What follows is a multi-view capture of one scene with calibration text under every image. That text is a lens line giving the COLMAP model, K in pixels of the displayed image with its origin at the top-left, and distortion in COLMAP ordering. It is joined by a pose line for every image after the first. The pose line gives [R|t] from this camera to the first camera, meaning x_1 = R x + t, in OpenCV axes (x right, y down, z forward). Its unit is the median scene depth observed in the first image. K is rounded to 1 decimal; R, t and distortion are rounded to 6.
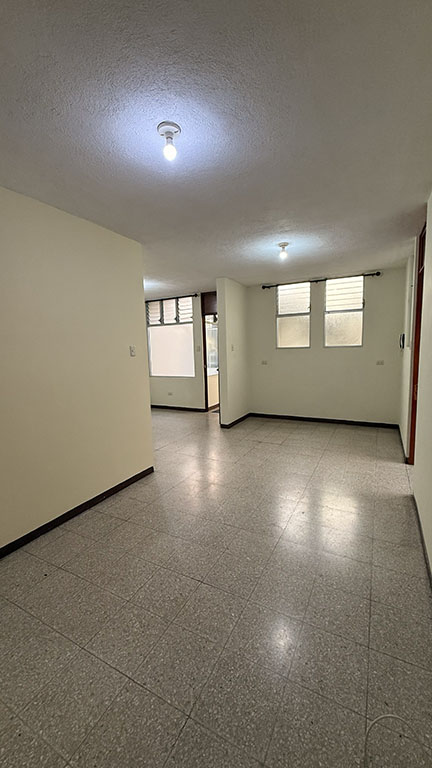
lens RADIAL K [[306.3, 0, 217.6], [0, 306.3, 383.5], [0, 0, 1]] dist [0.000086, -0.000152]
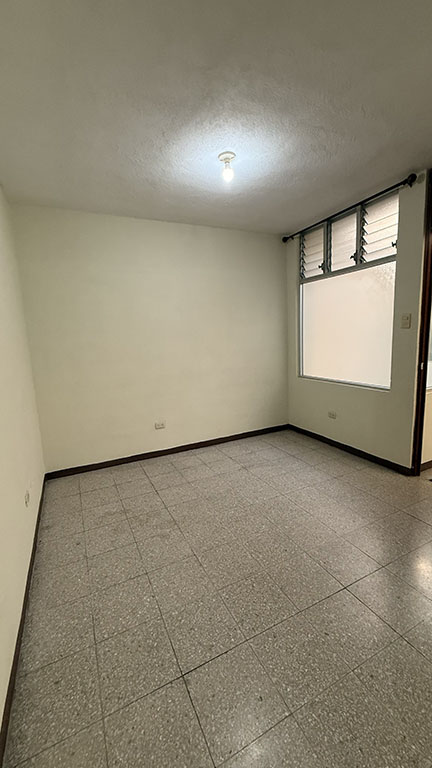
lens RADIAL K [[306.3, 0, 217.9], [0, 306.3, 386.7], [0, 0, 1]] dist [0.000086, -0.000152]
pose [[0.813624, 0.083411, -0.575377, -0.023681], [-0.050572, 0.996057, 0.072884, -0.039048], [0.579188, -0.030203, 0.814634, 0.496968]]
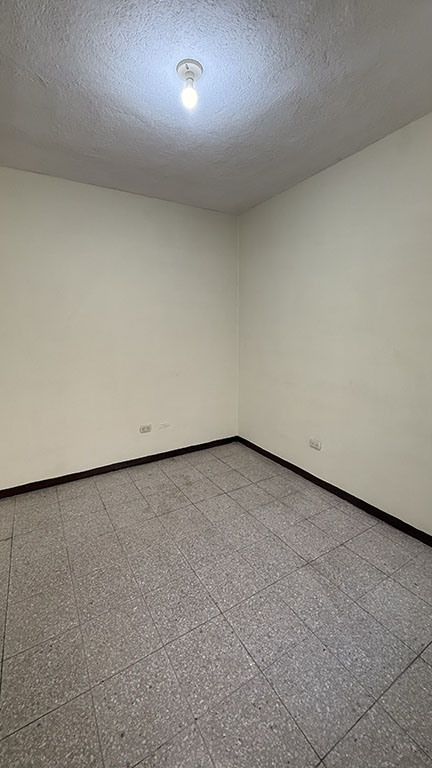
lens RADIAL K [[306.3, 0, 216.0], [0, 306.3, 384.2], [0, 0, 1]] dist [0.000086, -0.000152]
pose [[-0.510082, 0.180534, -0.840966, -0.007728], [-0.097601, 0.959261, 0.265128, -0.095873], [0.854570, 0.217316, -0.471682, 0.887593]]
